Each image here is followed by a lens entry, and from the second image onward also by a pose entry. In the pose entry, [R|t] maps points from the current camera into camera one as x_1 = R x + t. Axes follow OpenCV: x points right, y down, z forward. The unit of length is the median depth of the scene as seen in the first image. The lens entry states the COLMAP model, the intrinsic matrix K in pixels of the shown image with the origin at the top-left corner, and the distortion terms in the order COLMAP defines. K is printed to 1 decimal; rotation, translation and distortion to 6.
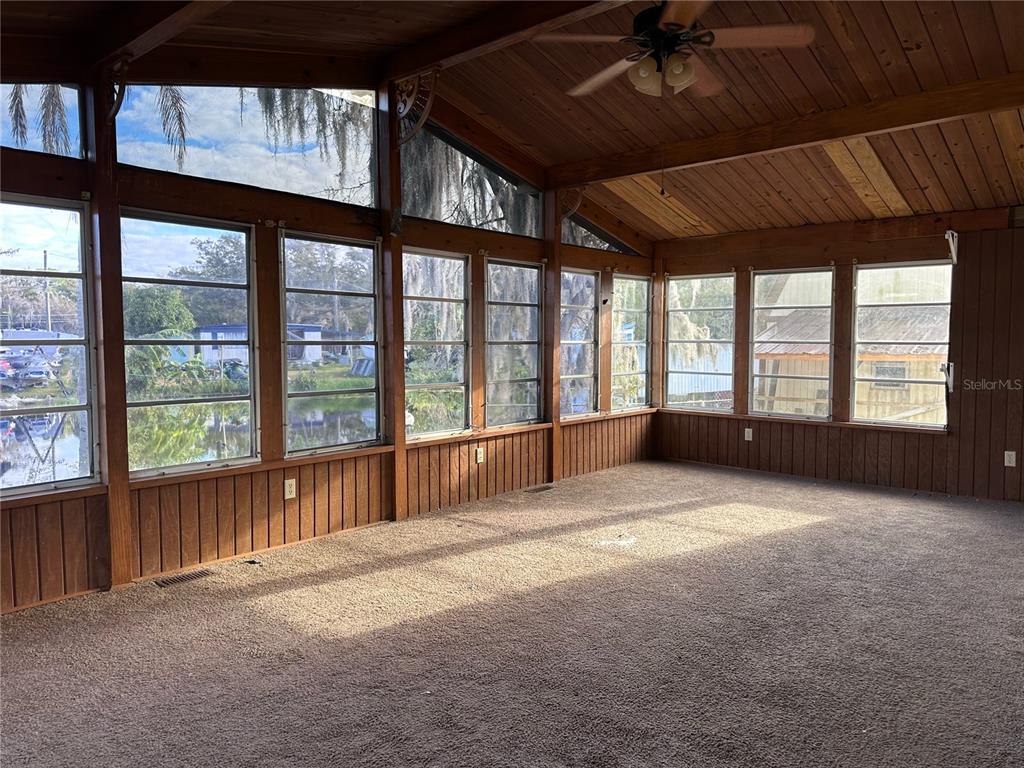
lens RADIAL K [[699.2, 0, 512.0], [0, 699.2, 384.0], [0, 0, 1]] dist [0.097313, -0.202368]
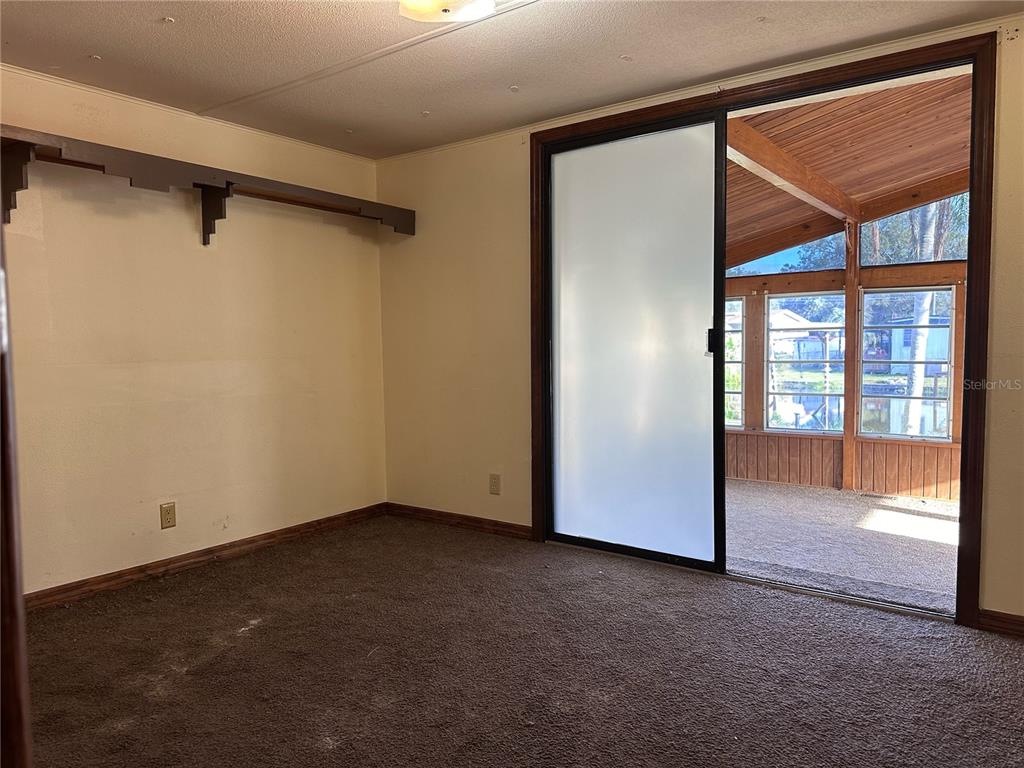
lens RADIAL K [[699.2, 0, 512.0], [0, 699.2, 384.0], [0, 0, 1]] dist [0.097313, -0.202368]
pose [[0.078717, 0.063063, -0.994900, 1.005247], [-0.047823, 0.997087, 0.059418, -0.054654], [0.995749, 0.042902, 0.081504, -0.047938]]
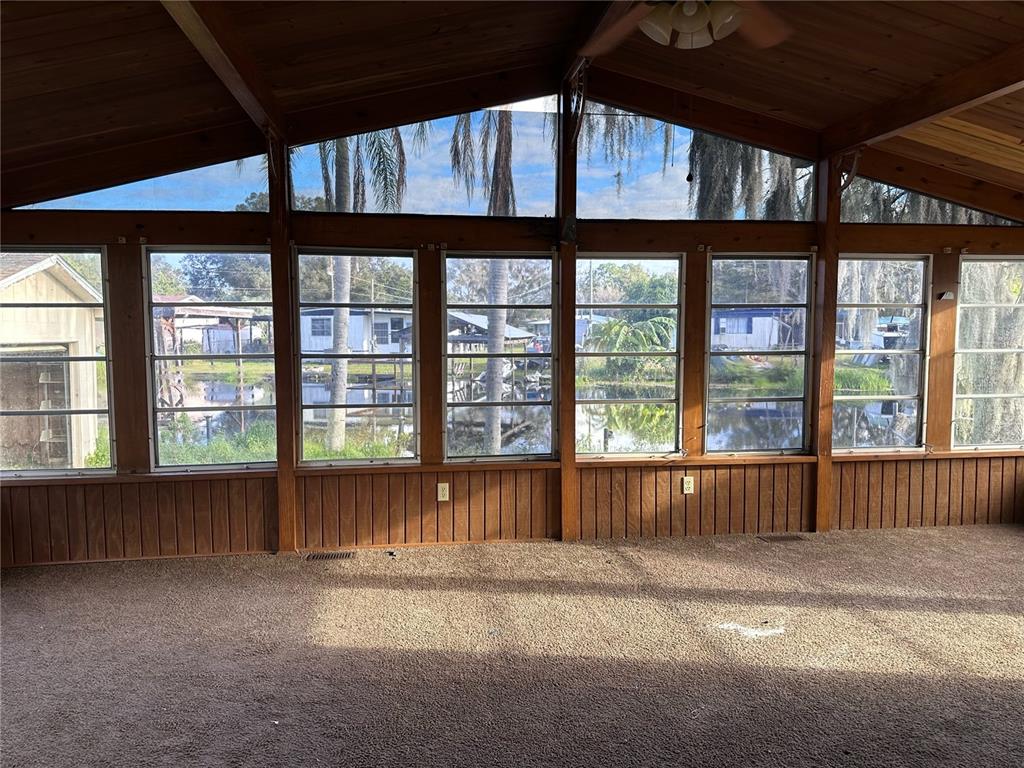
lens RADIAL K [[706.1, 0, 507.0], [0, 706.1, 370.6], [0, 0, 1]] dist [0.095003, -0.139023]
pose [[0.756783, 0.043210, -0.652237, 0.444142], [-0.039849, 0.999007, 0.019947, -0.059825], [0.652451, 0.010896, 0.757753, 0.241144]]
